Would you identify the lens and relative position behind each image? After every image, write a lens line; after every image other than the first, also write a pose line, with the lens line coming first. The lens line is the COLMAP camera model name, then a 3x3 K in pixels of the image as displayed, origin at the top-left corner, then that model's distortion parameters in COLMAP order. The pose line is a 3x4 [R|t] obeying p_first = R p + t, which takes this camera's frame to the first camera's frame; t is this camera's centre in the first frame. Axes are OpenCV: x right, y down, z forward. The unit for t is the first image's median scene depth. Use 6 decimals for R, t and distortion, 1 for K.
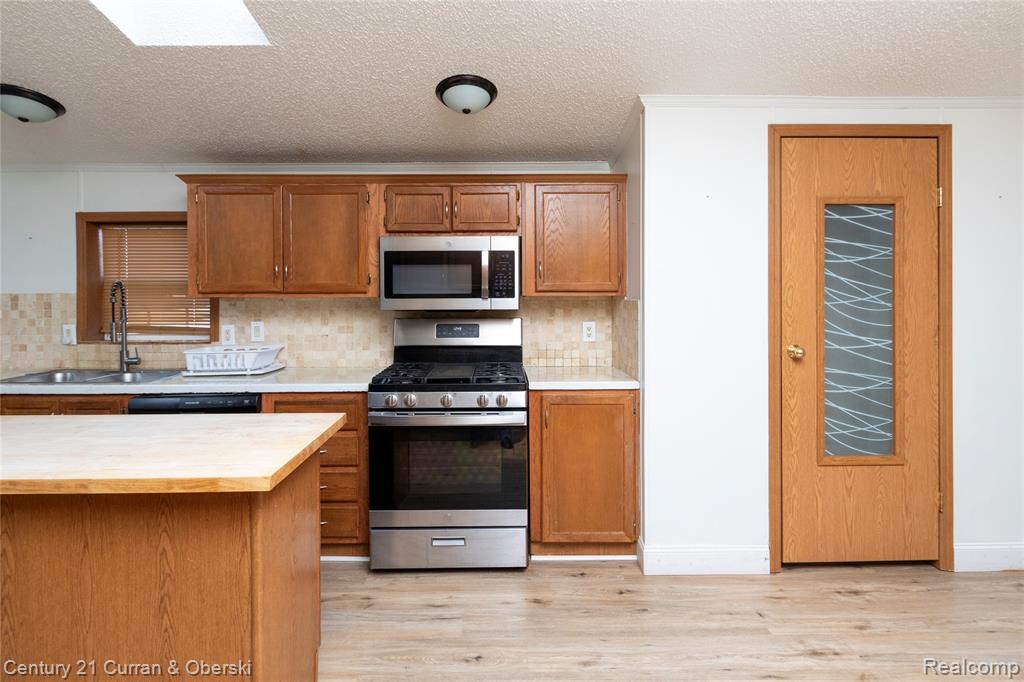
lens RADIAL K [[492.6, 0, 430.1], [0, 492.6, 311.8], [0, 0, 1]] dist [0.001196, -0.002652]
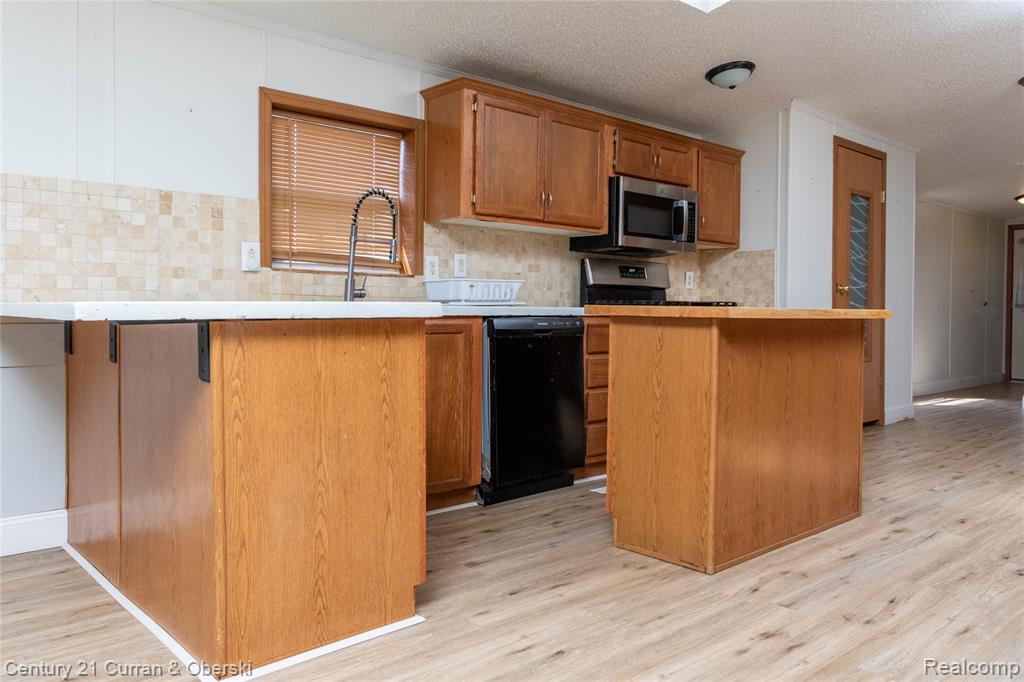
lens RADIAL K [[788.4, 0, 502.1], [0, 788.4, 322.2], [0, 0, 1]] dist [0.011917, 0.010002]
pose [[0.744632, 0.002841, 0.667469, -1.224971], [-0.000591, 0.999993, -0.003598, 0.144846], [-0.667475, 0.002285, 0.744629, -0.086853]]
